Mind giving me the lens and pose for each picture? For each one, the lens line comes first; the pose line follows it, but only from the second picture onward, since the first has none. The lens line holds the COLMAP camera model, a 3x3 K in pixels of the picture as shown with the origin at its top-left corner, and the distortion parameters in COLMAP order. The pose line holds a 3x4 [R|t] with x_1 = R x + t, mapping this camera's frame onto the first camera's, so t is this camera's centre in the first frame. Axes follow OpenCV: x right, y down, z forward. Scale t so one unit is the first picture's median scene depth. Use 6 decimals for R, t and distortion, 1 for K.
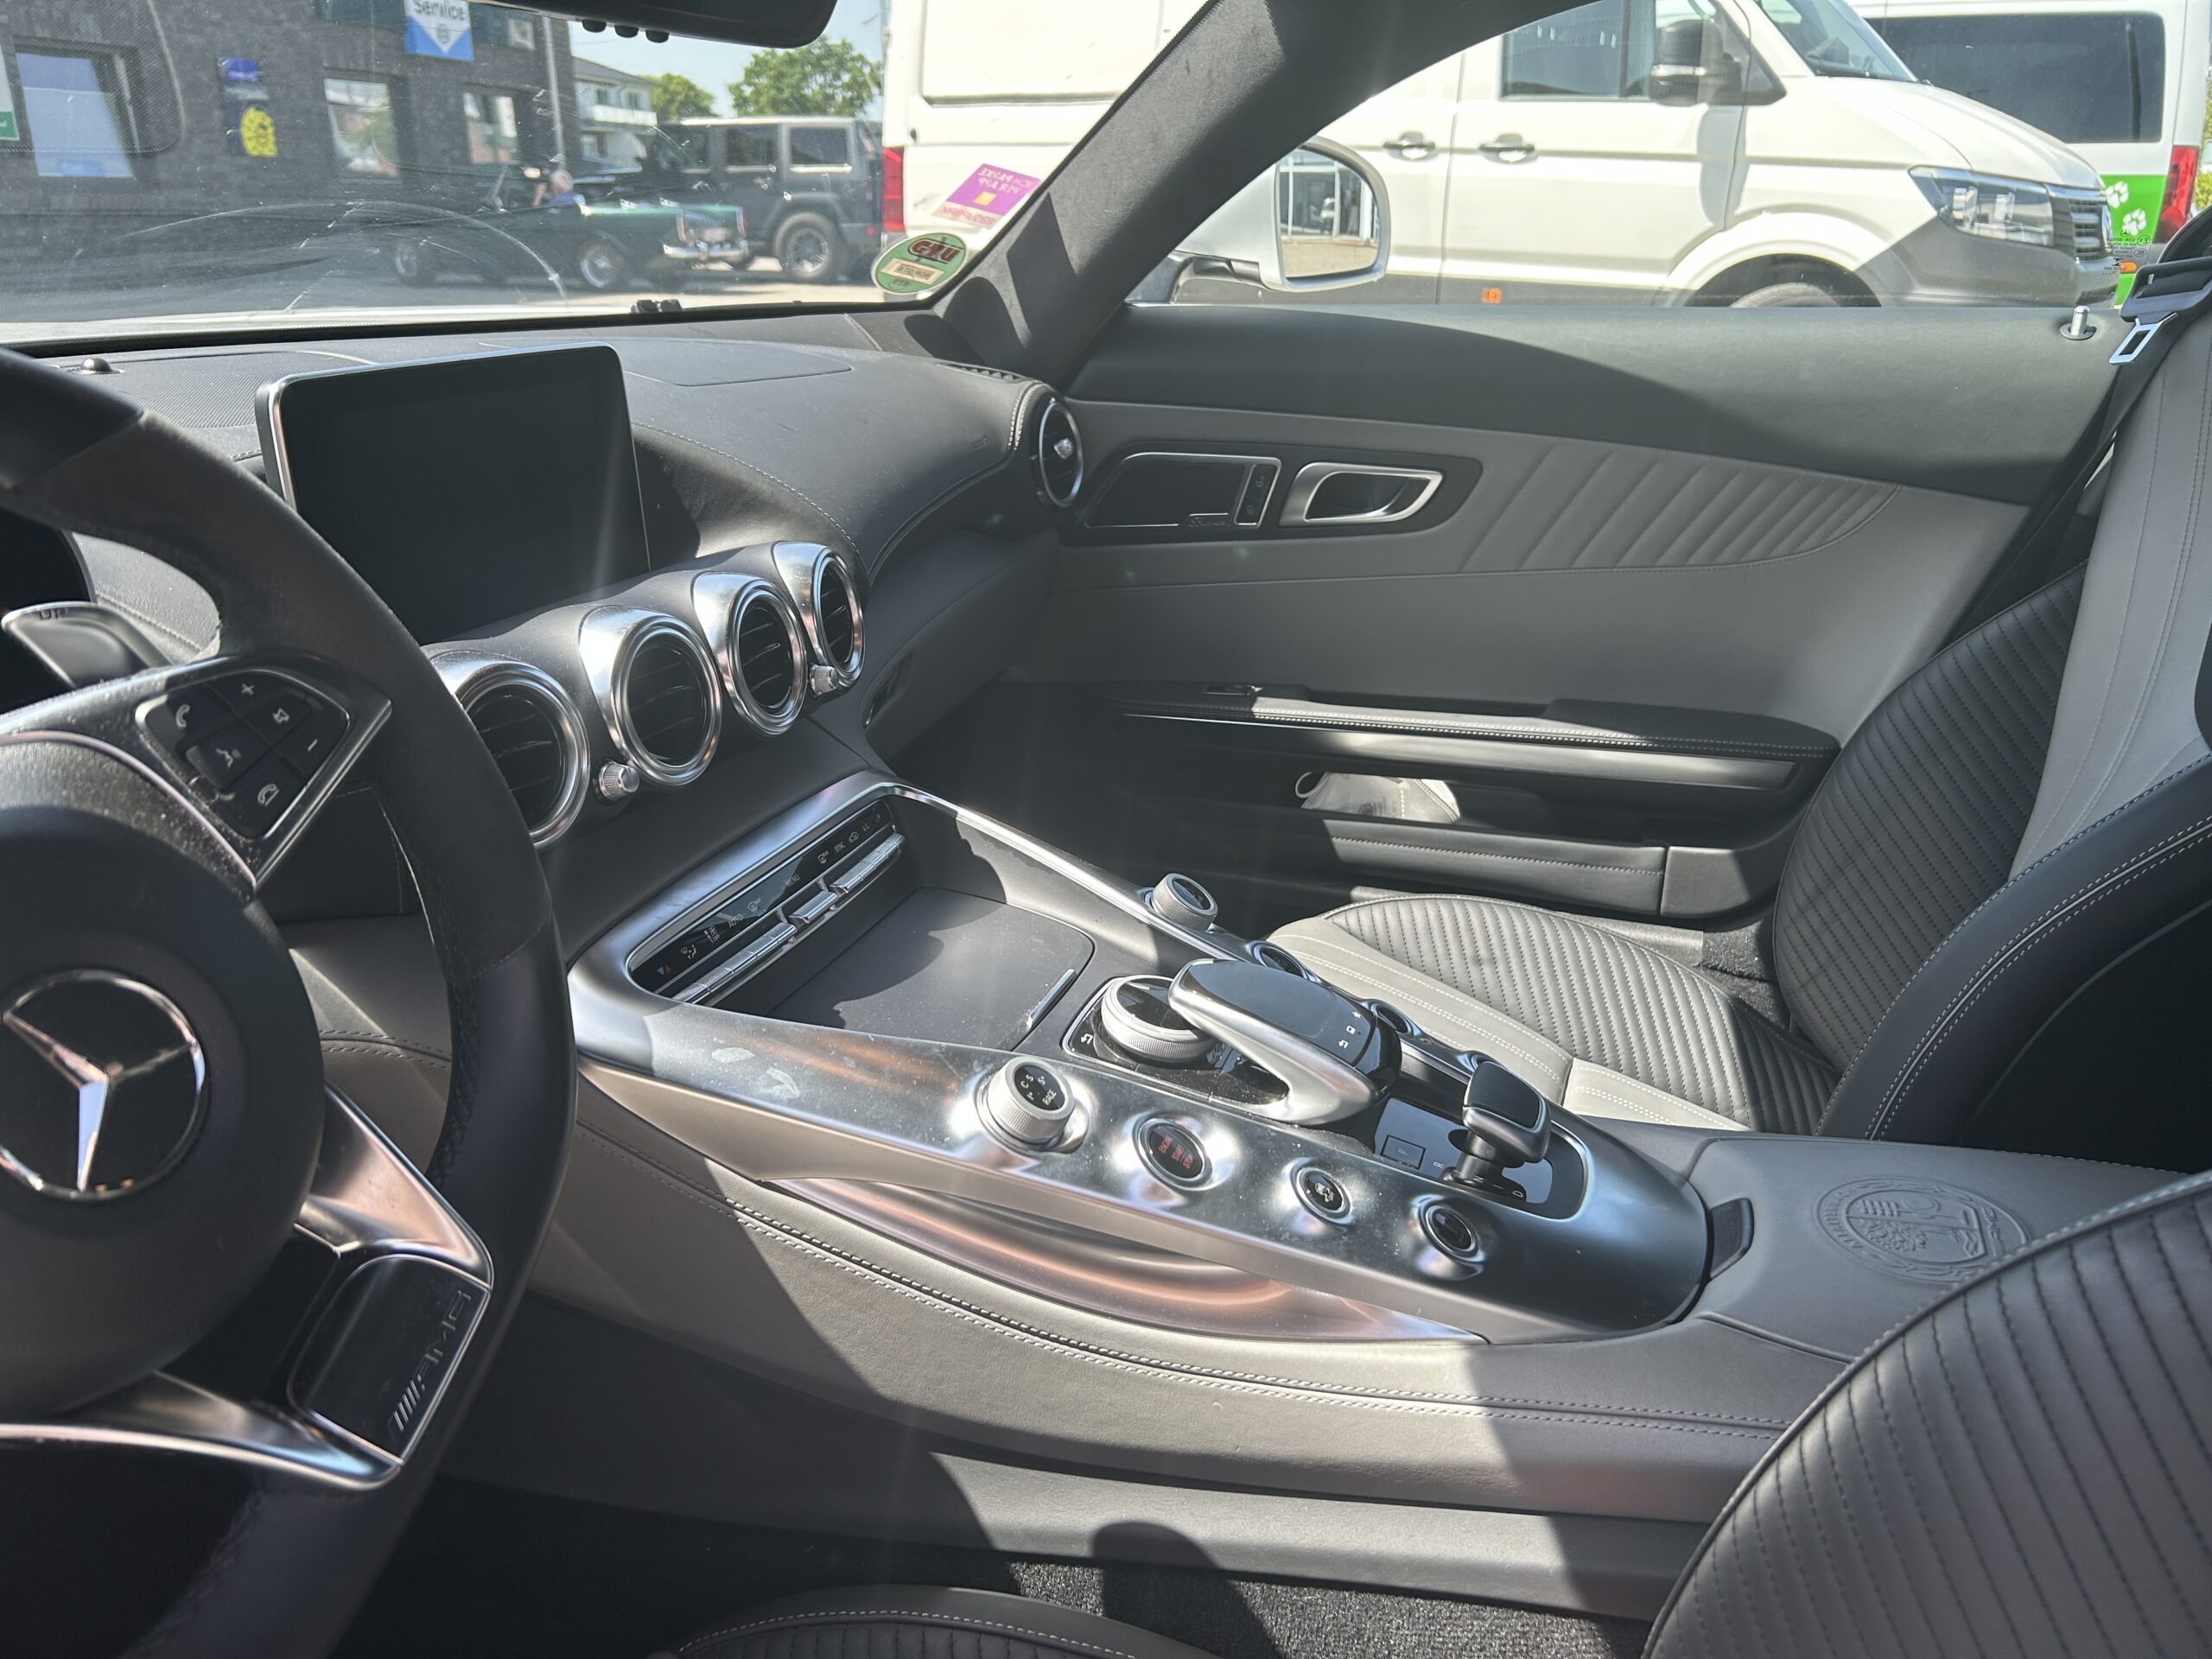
lens RADIAL K [[1683.1, 0, 1083.6], [0, 1683.1, 846.0], [0, 0, 1]] dist [0.067932, -0.084006]
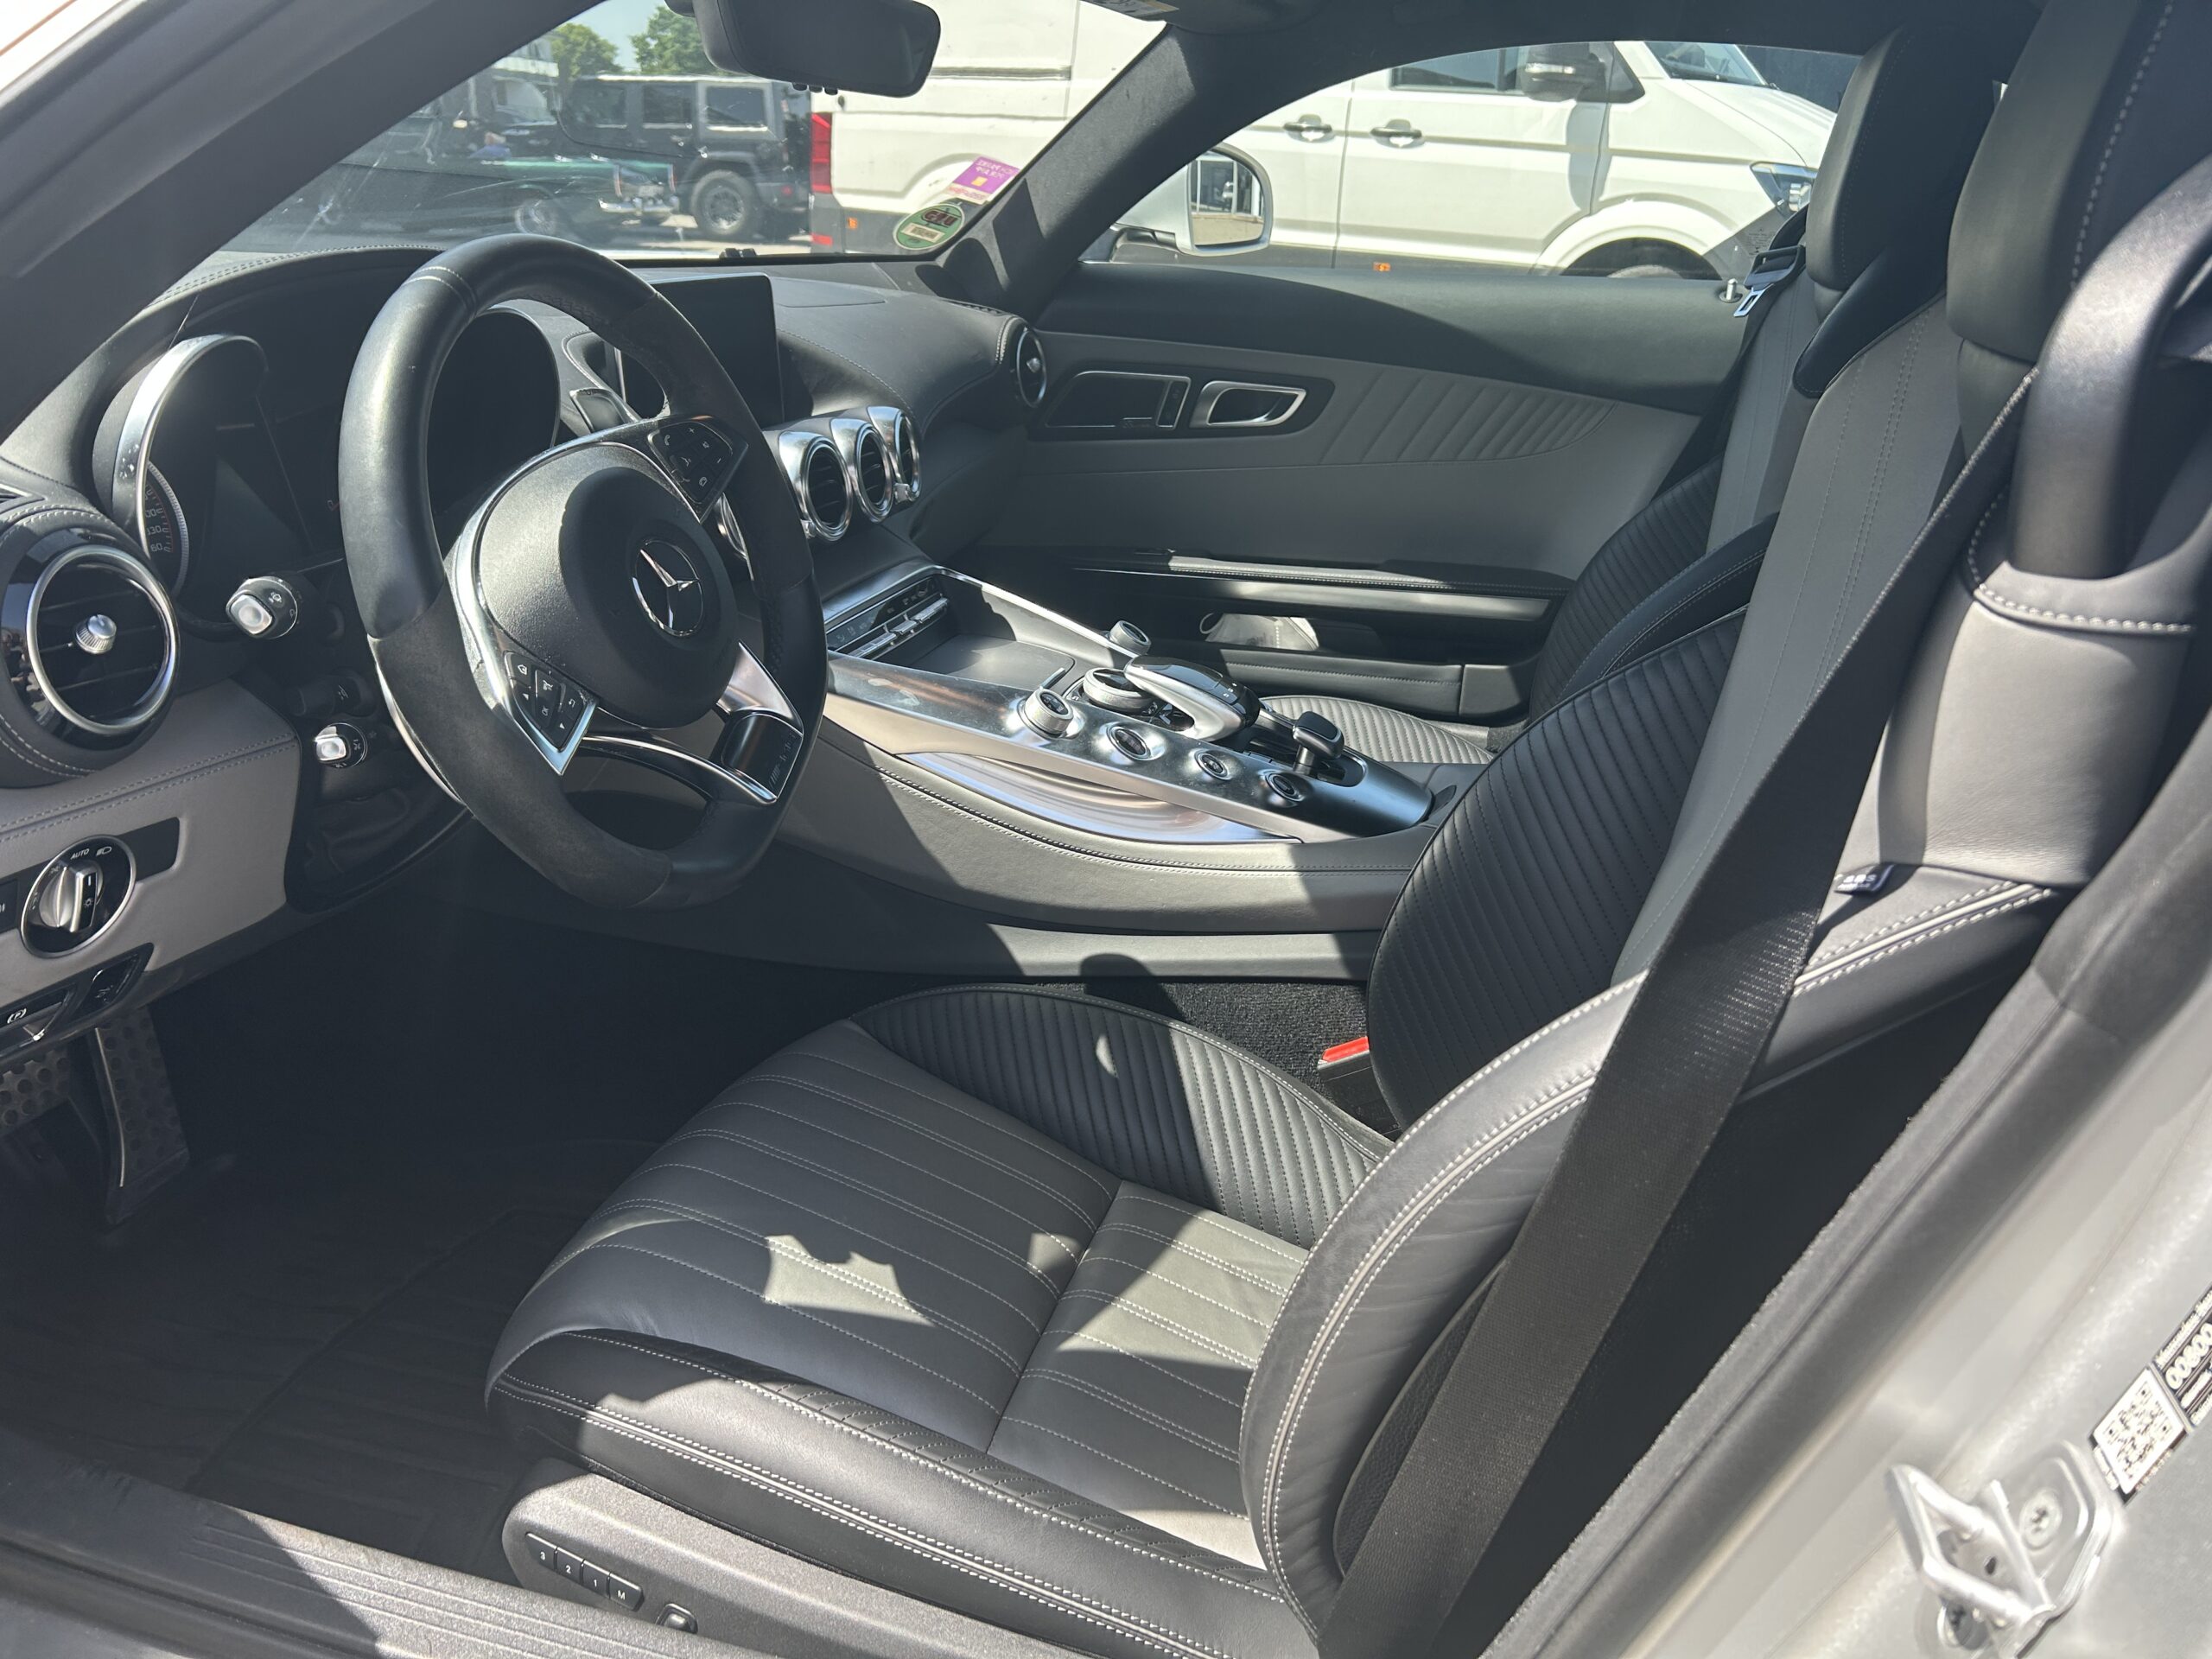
lens RADIAL K [[1628.1, 0, 1089.5], [0, 1628.1, 820.9], [0, 0, 1]] dist [0.086253, -0.140371]
pose [[0.998260, 0.005864, 0.058680, -0.046803], [-0.006688, 0.999882, 0.013863, 0.128690], [-0.058592, -0.014232, 0.998181, -0.373341]]
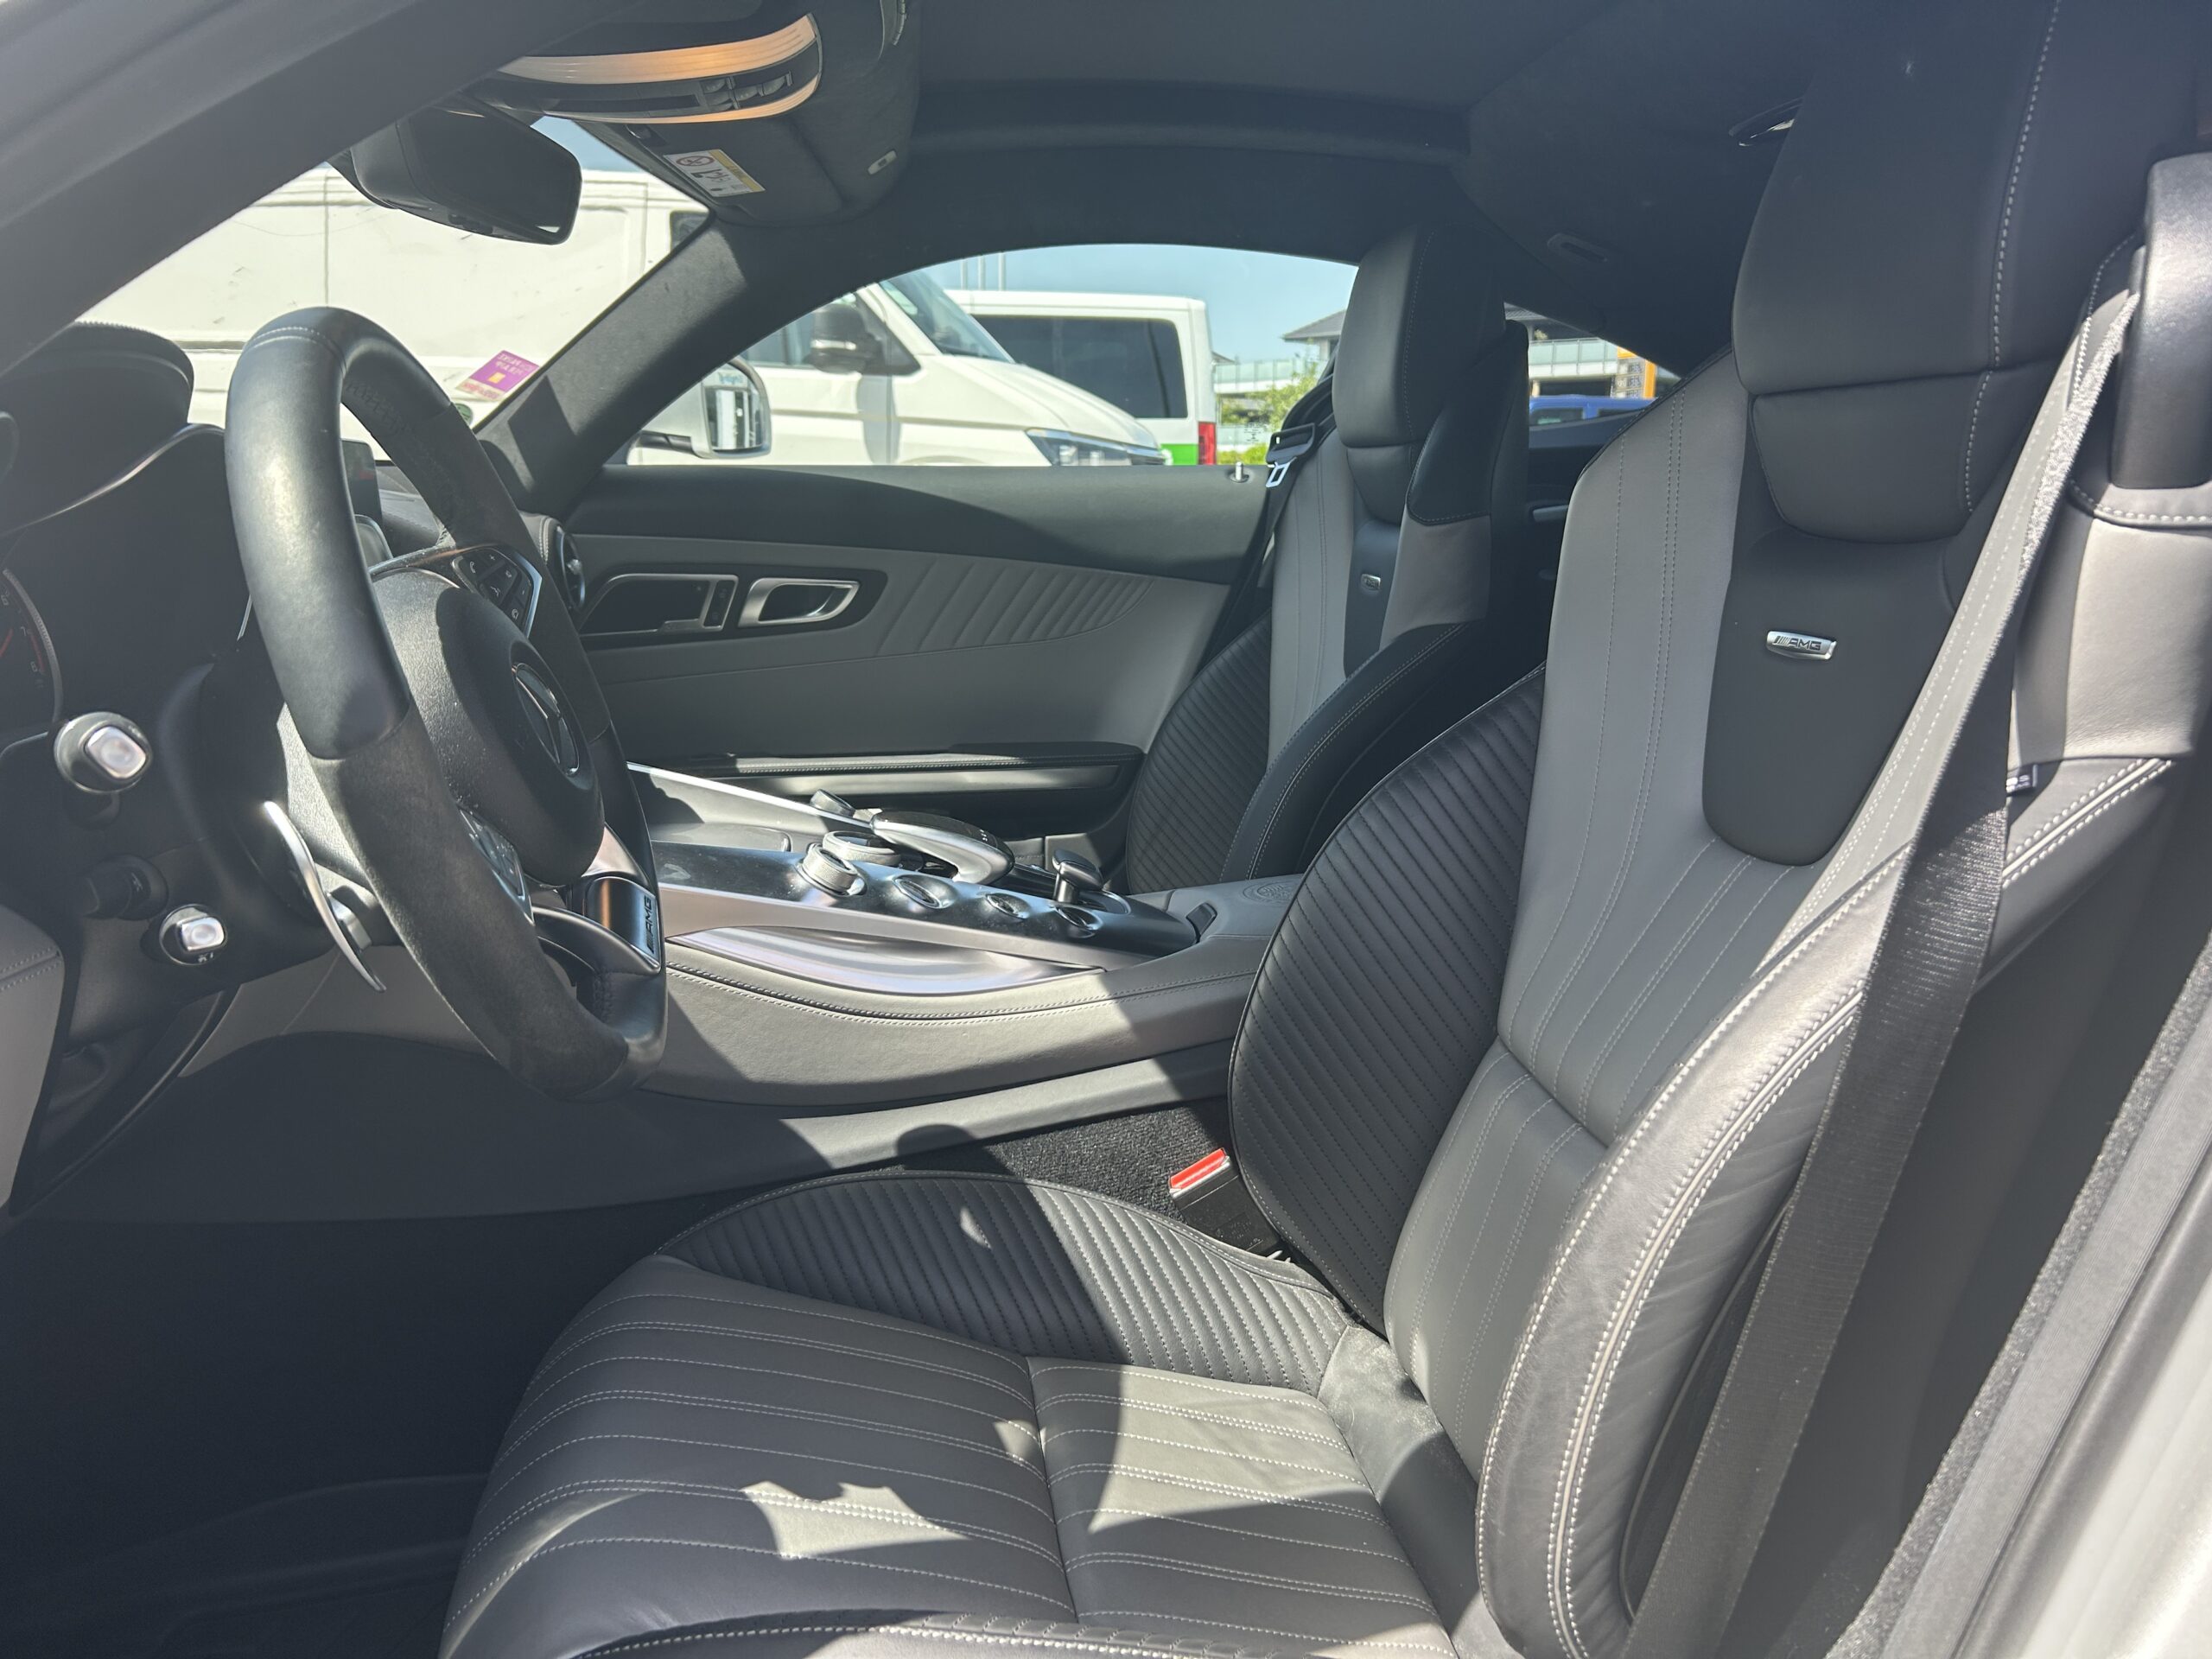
lens RADIAL K [[1650.1, 0, 1091.7], [0, 1650.1, 837.3], [0, 0, 1]] dist [0.099076, -0.149377]
pose [[0.889040, -0.092313, 0.448426, -0.274767], [0.154097, 0.982649, -0.103221, 0.171687], [-0.431117, 0.160869, 0.887840, -0.279060]]
